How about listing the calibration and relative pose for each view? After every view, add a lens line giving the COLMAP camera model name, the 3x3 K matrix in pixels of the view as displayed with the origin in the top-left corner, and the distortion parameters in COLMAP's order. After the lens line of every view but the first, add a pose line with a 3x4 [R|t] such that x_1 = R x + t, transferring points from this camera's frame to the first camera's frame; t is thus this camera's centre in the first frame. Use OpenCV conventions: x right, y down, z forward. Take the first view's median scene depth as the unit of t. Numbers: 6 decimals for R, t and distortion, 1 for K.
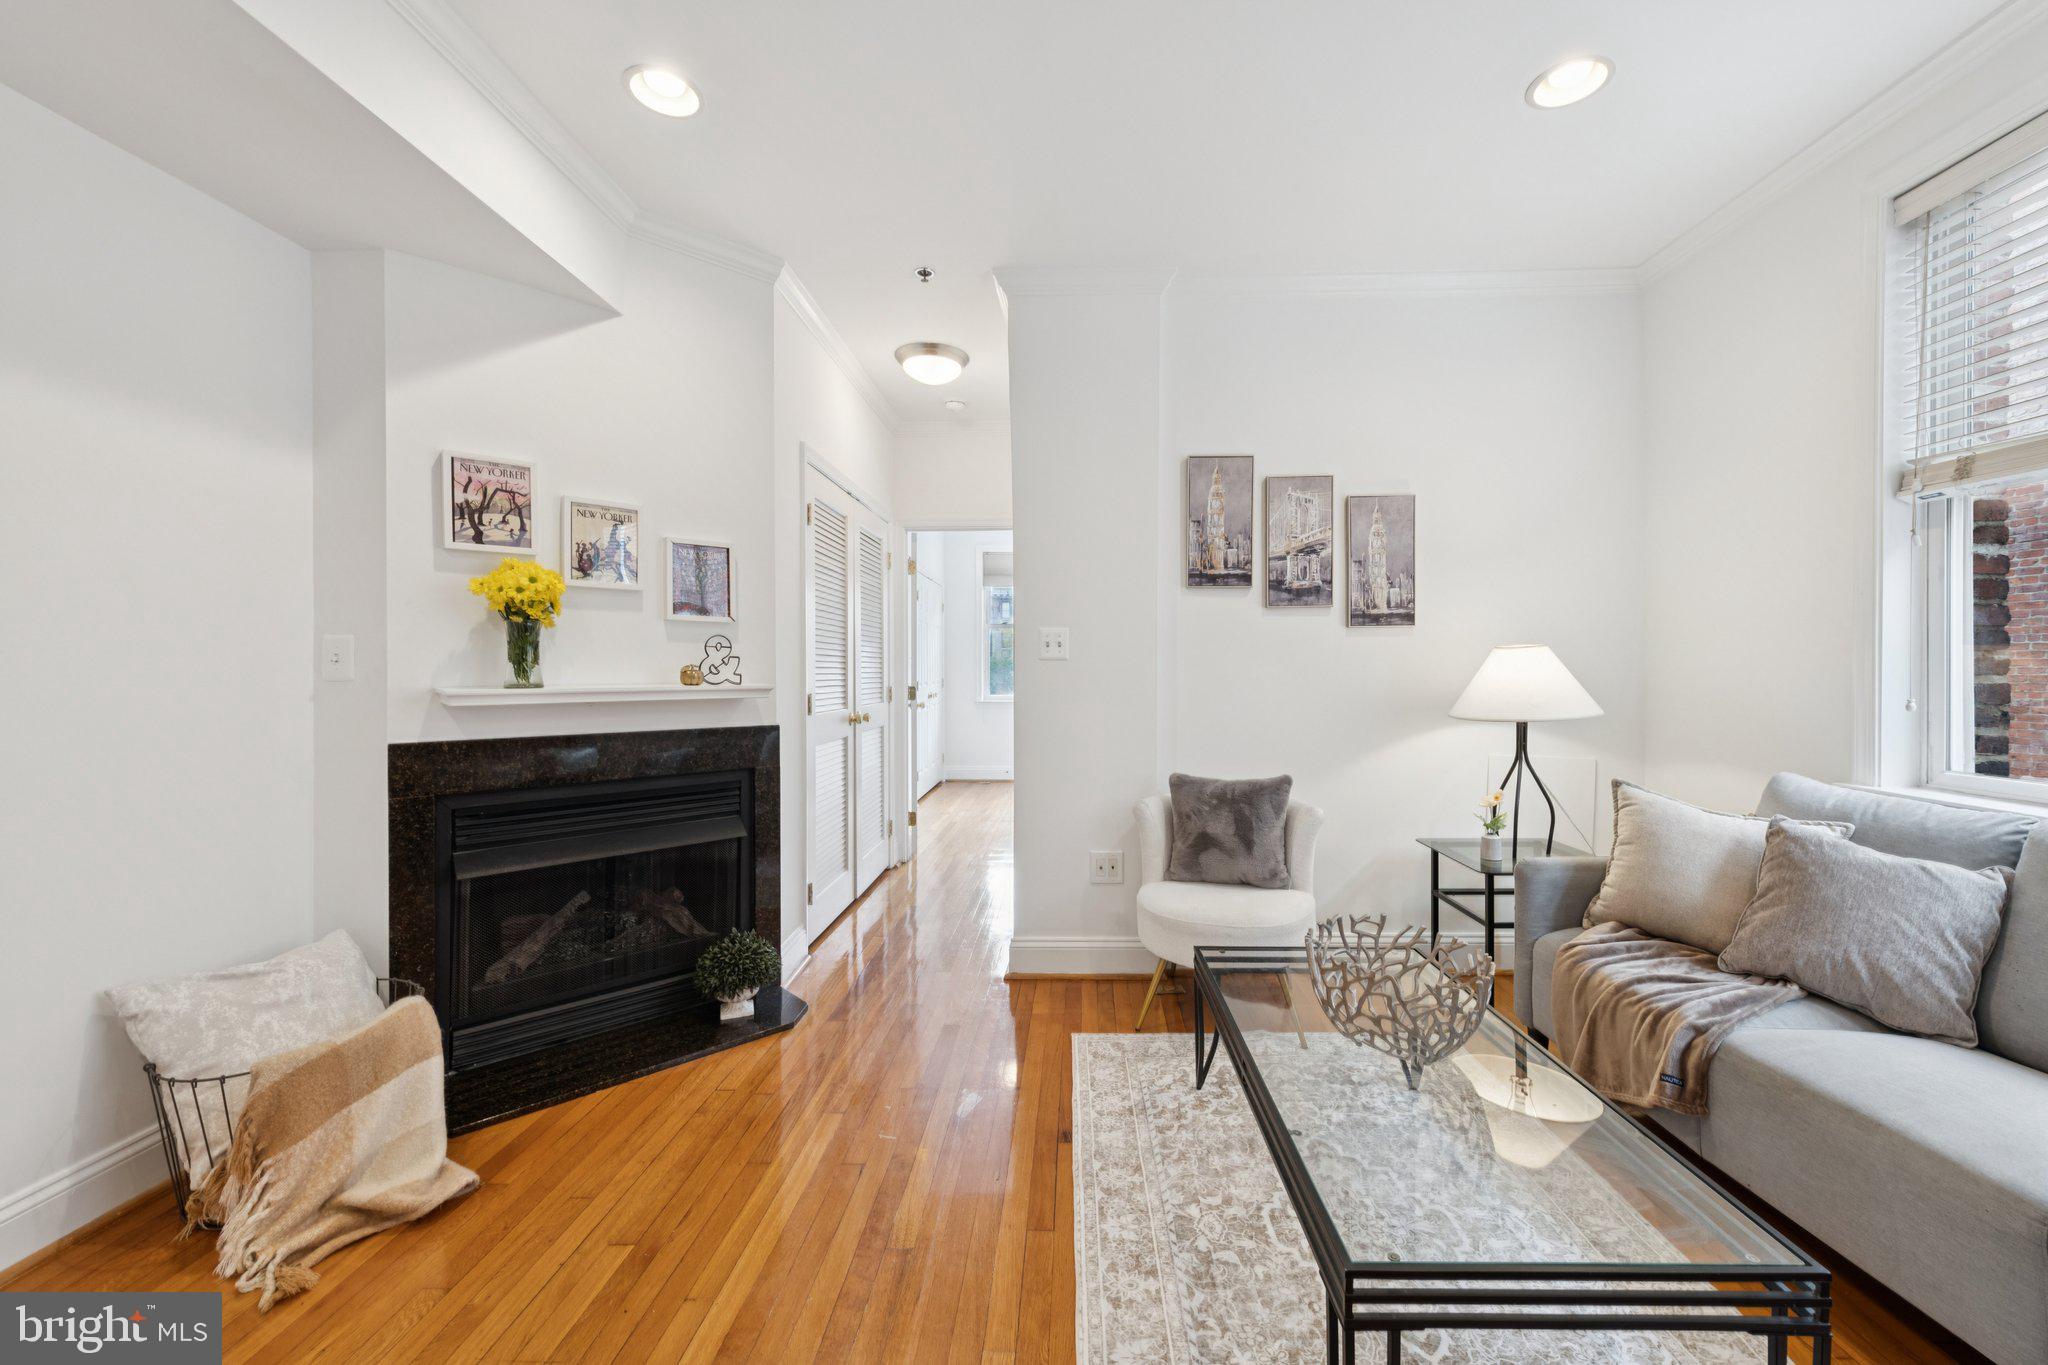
lens RADIAL K [[806.0, 0, 1058.5], [0, 806.0, 673.9], [0, 0, 1]] dist [0.011230, -0.003863]
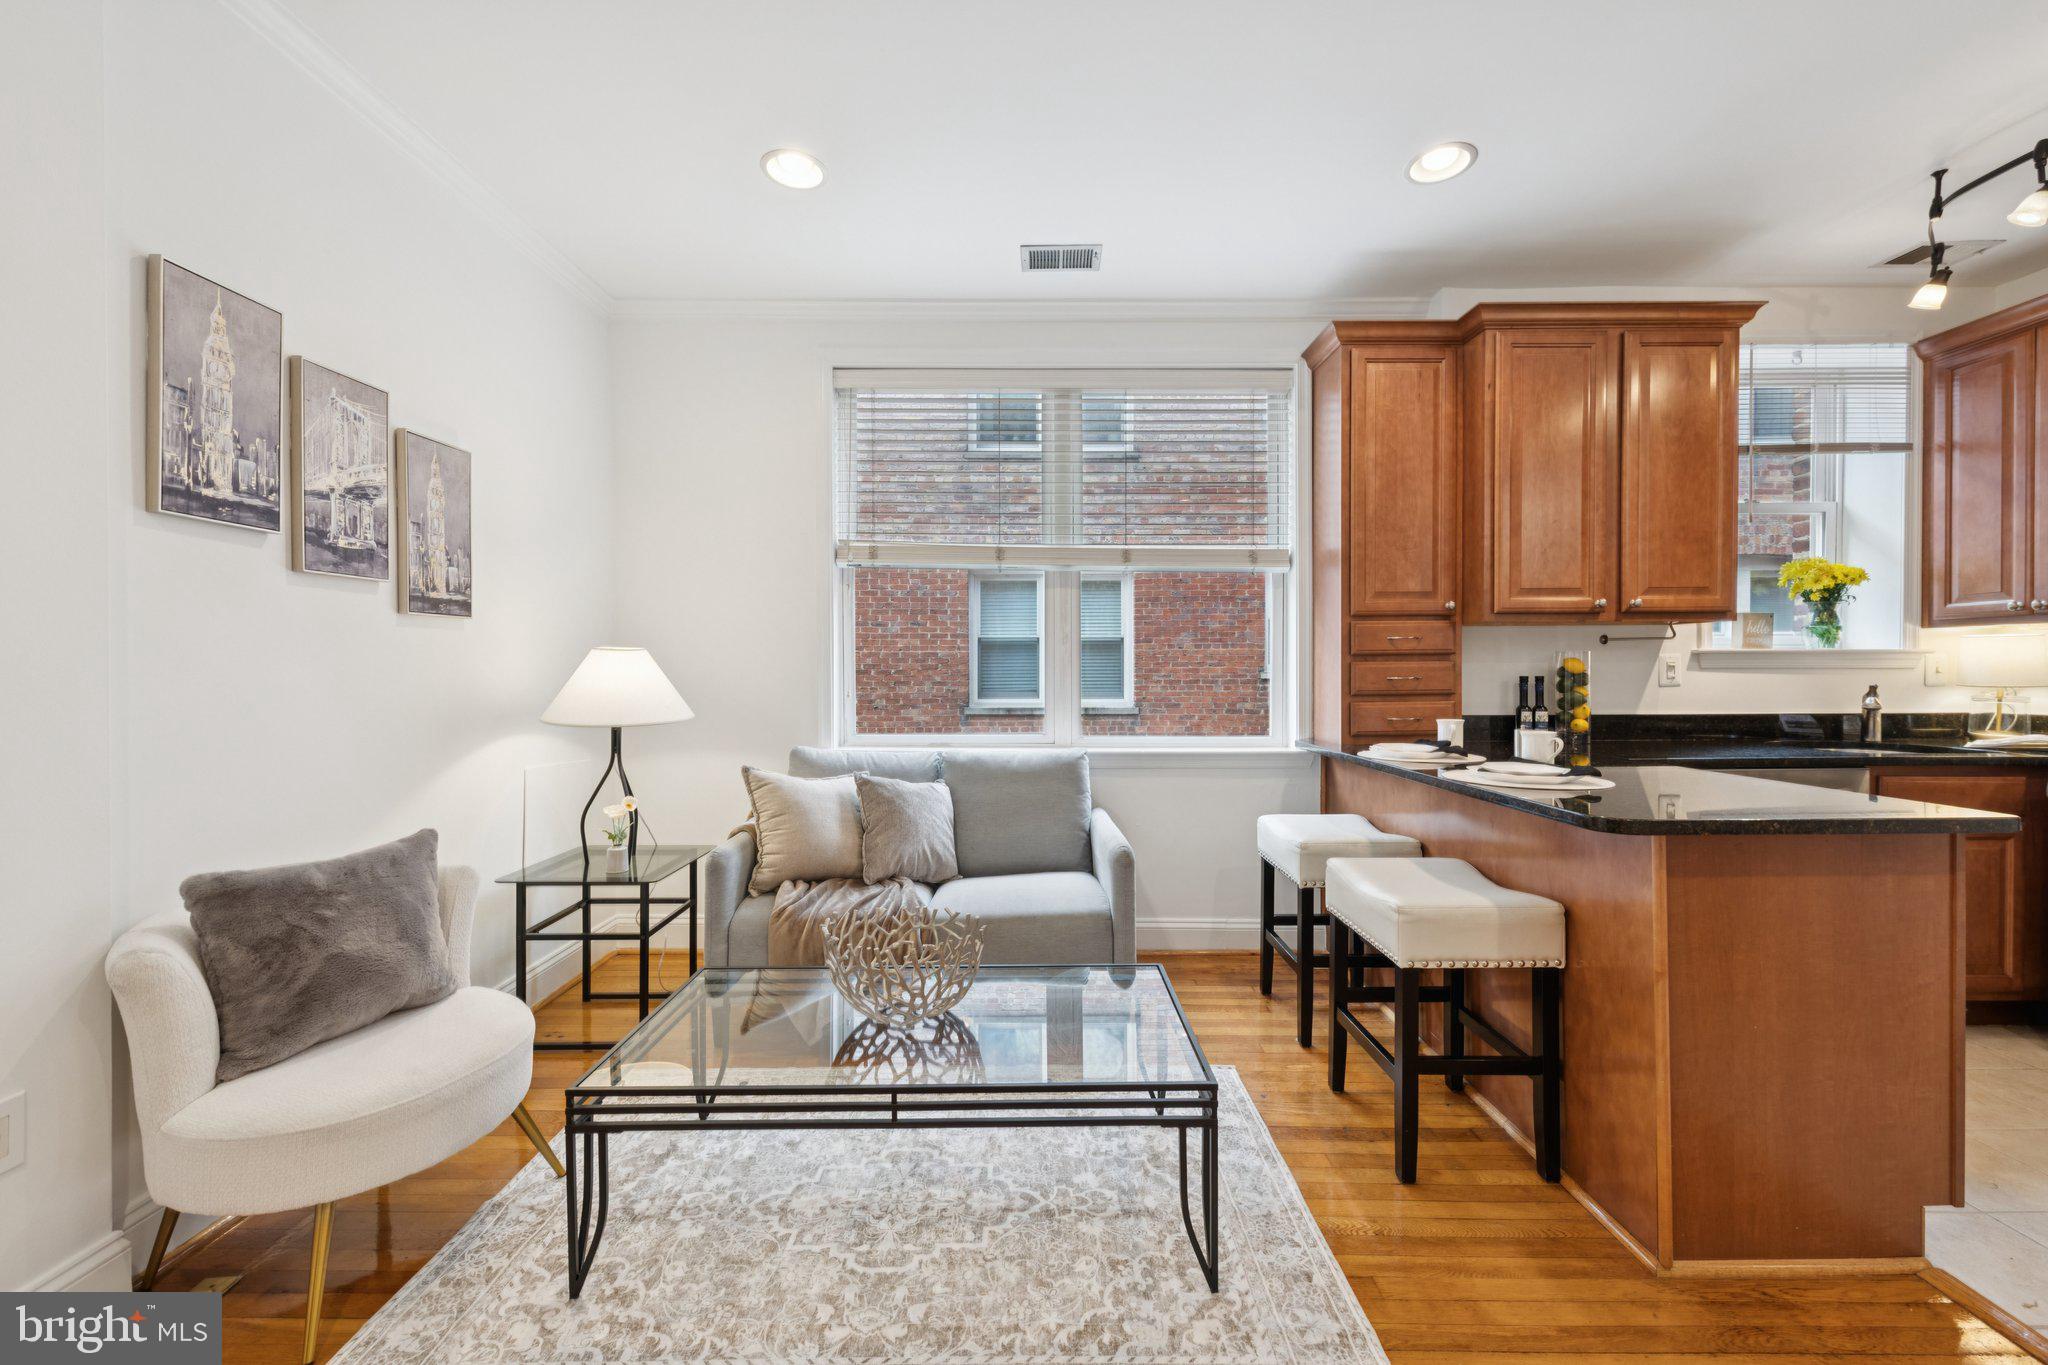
lens RADIAL K [[806.0, 0, 1035.1], [0, 806.0, 677.4], [0, 0, 1]] dist [0.011230, -0.003863]
pose [[-0.018738, -0.007143, 0.999799, -0.471424], [0.007307, 0.999947, 0.007281, -0.003197], [-0.999798, 0.007442, -0.018685, 0.587047]]
